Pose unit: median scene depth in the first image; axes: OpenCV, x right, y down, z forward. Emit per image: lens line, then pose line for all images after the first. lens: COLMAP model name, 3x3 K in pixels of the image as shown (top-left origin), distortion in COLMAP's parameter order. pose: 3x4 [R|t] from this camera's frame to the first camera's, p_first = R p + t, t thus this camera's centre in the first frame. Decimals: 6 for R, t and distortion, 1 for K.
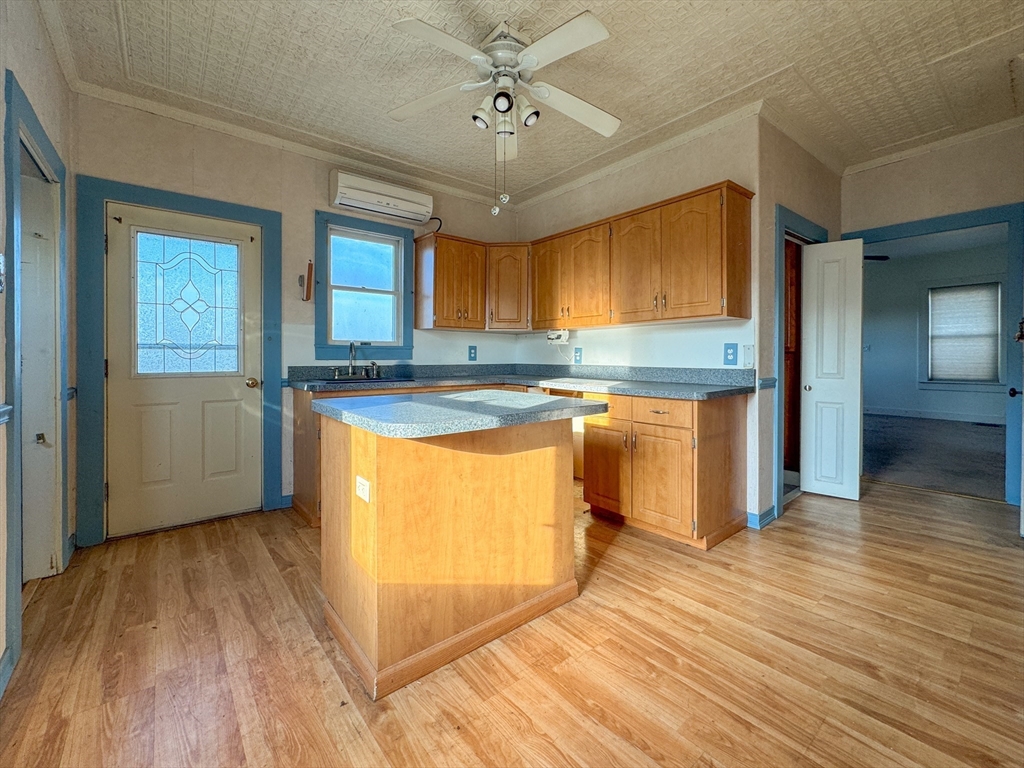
lens RADIAL K [[414.4, 0, 513.8], [0, 414.4, 359.6], [0, 0, 1]] dist [-0.000270, -0.000177]
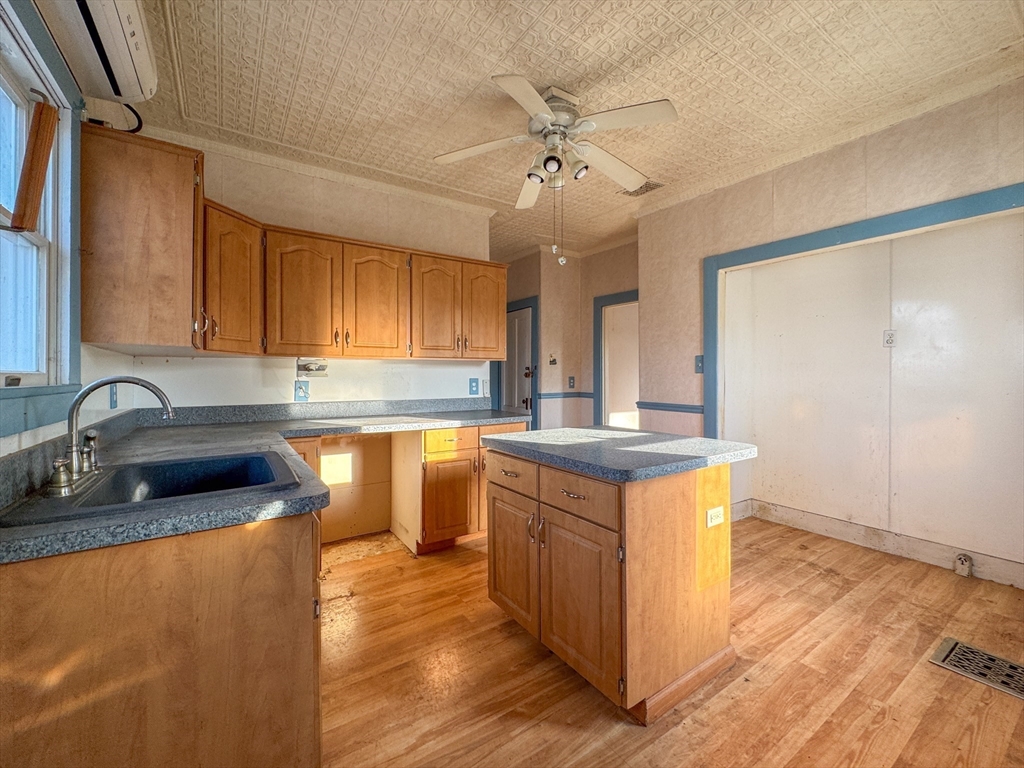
lens RADIAL K [[423.1, 0, 512.0], [0, 423.1, 384.0], [0, 0, 1]] dist [-0.001520, -0.000151]
pose [[0.124721, -0.024520, 0.991889, -0.863426], [0.009849, 0.999676, 0.023474, -0.055295], [-0.992143, 0.006842, 0.124923, 0.757441]]
